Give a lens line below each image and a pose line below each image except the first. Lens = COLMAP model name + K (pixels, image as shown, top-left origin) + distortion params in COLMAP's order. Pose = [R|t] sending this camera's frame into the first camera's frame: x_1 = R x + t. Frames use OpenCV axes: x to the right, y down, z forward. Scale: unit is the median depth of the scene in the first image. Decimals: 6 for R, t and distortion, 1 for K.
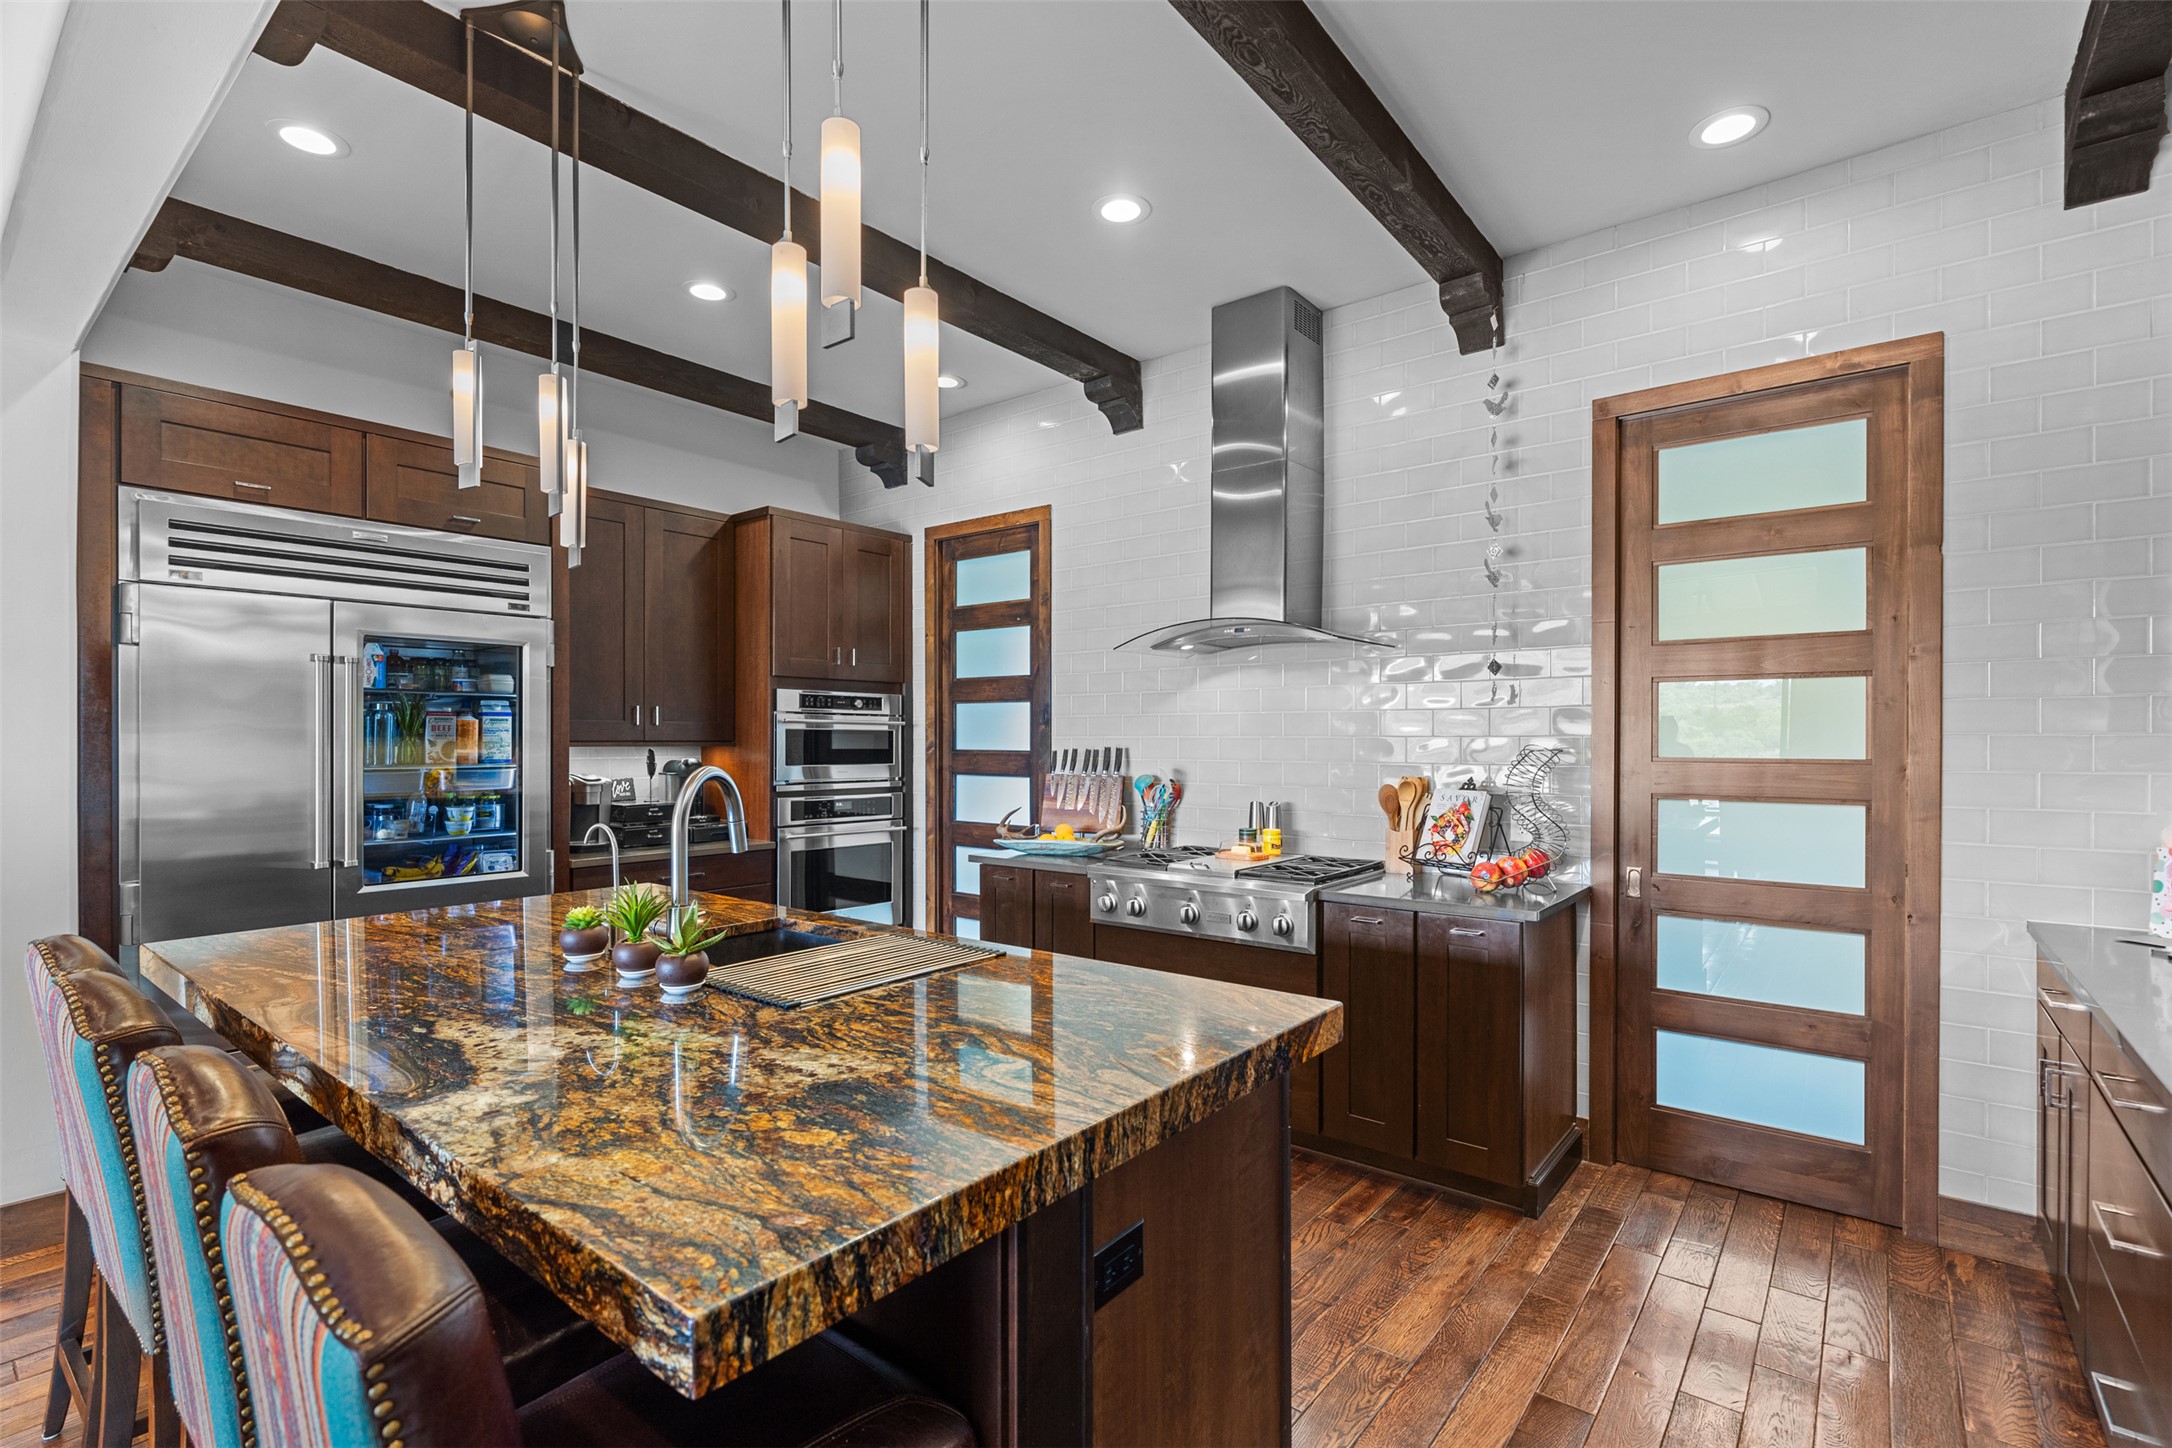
lens RADIAL K [[993.5, 0, 1085.6], [0, 993.5, 744.4], [0, 0, 1]] dist [0.000047, 0.000058]
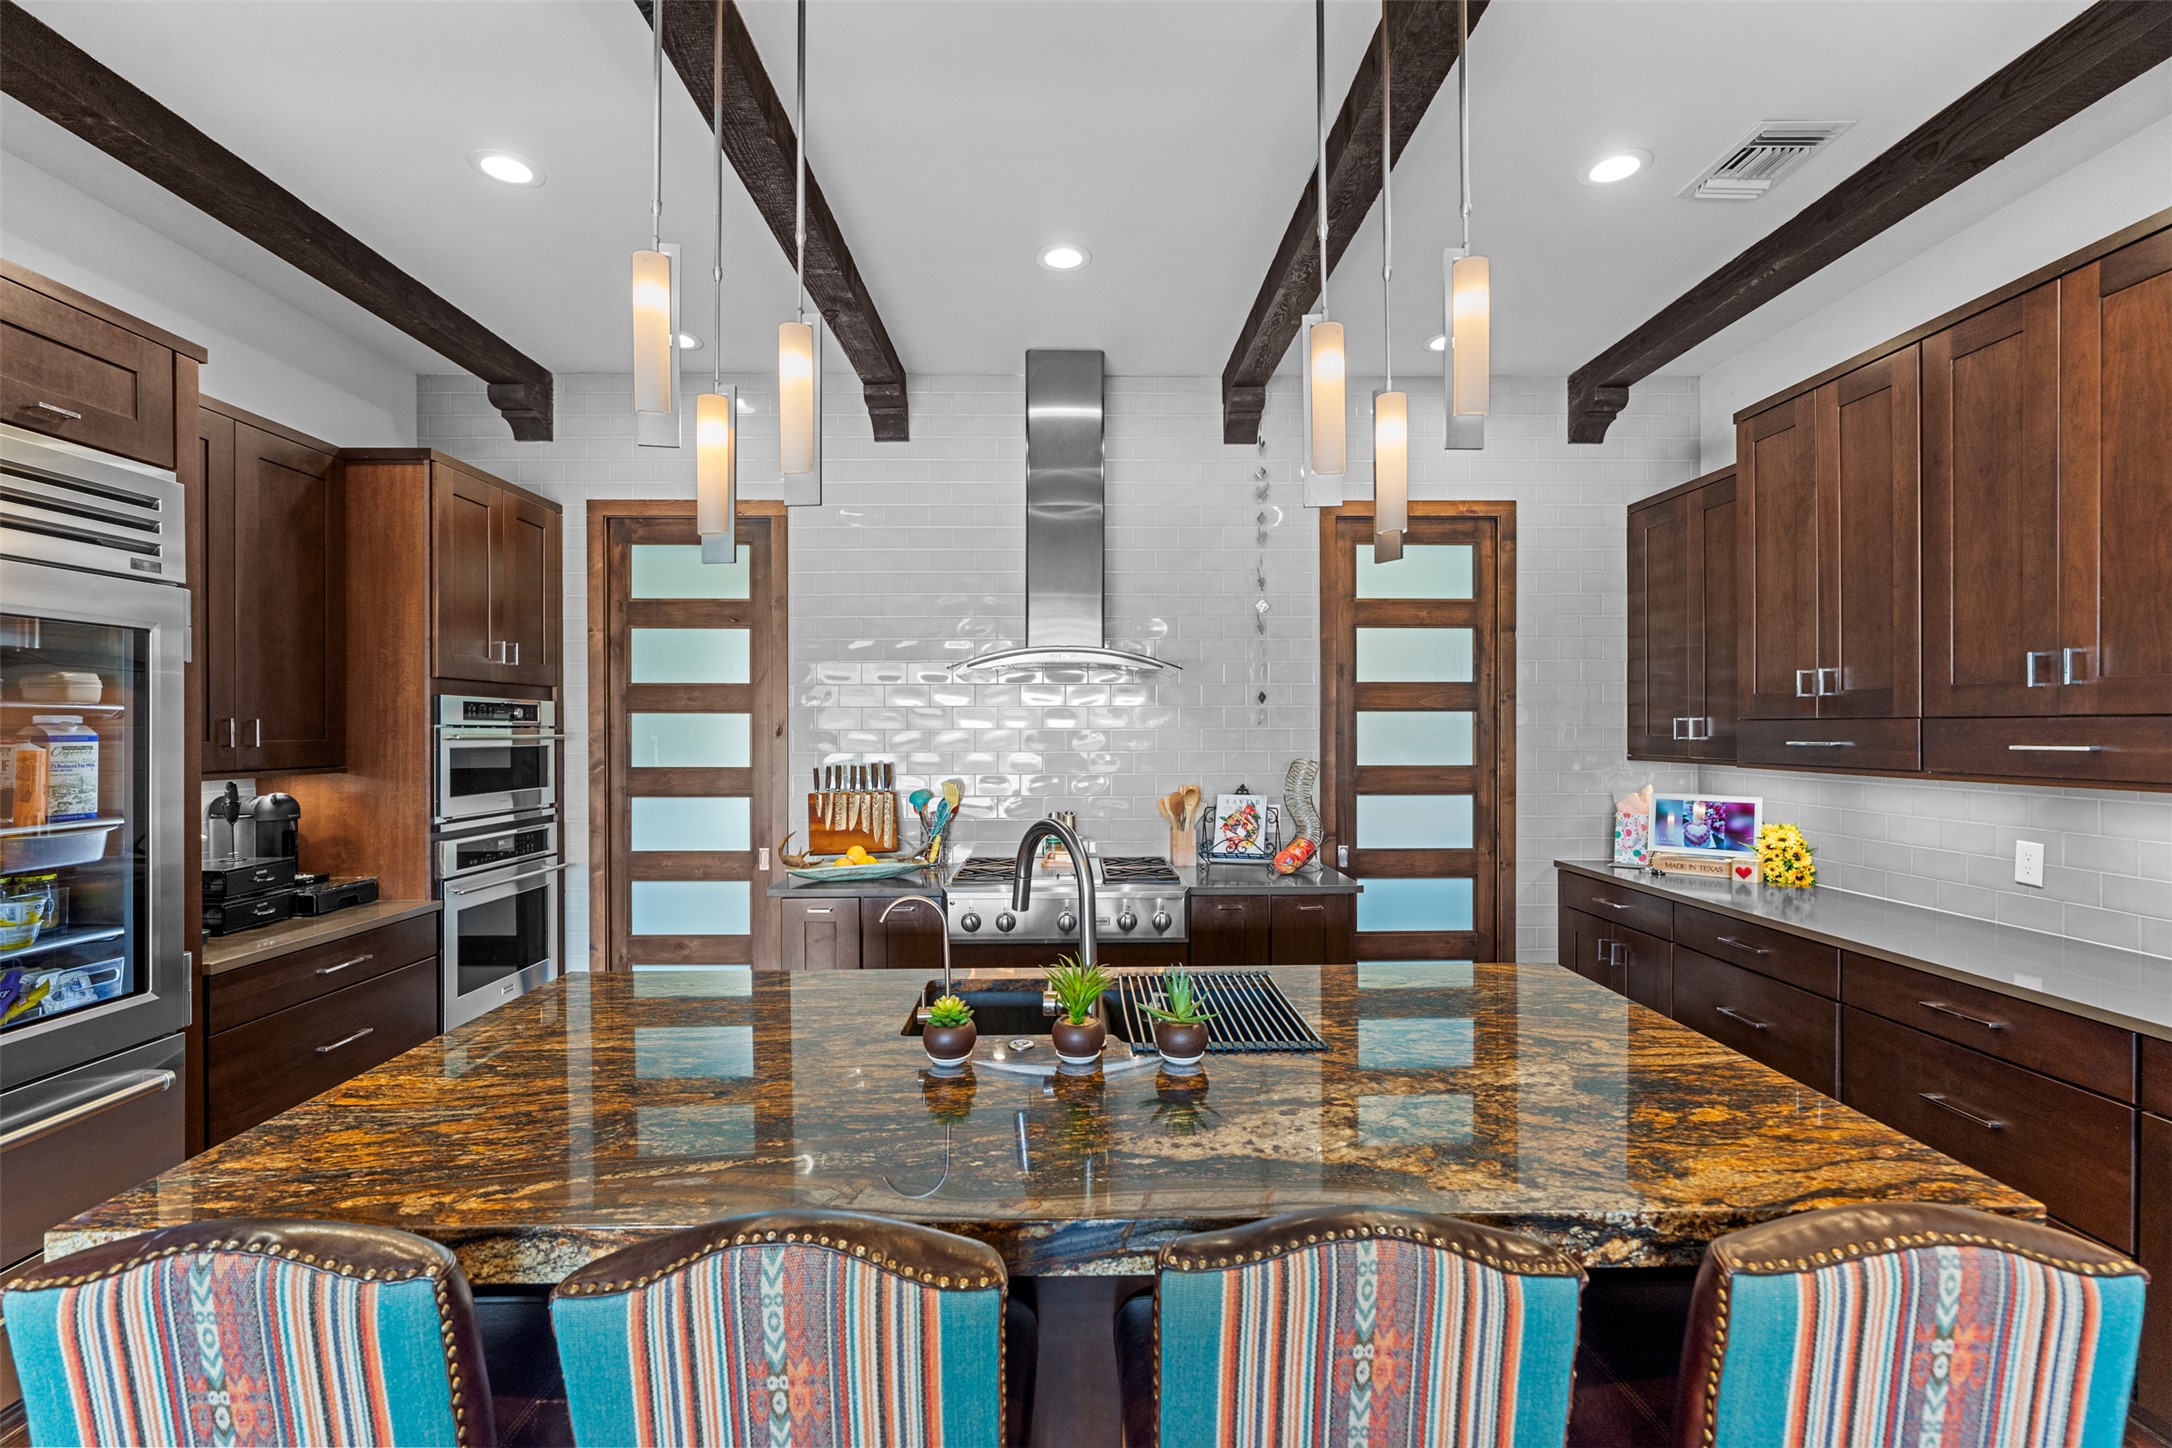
lens RADIAL K [[976.8, 0, 1086.0], [0, 976.8, 724.0], [0, 0, 1]] dist [-0.001614, -0.000128]
pose [[0.770906, 0.000601, 0.636949, -0.489726], [0.006686, 0.999937, -0.009036, -0.029302], [-0.636914, 0.011225, 0.770853, 0.155525]]
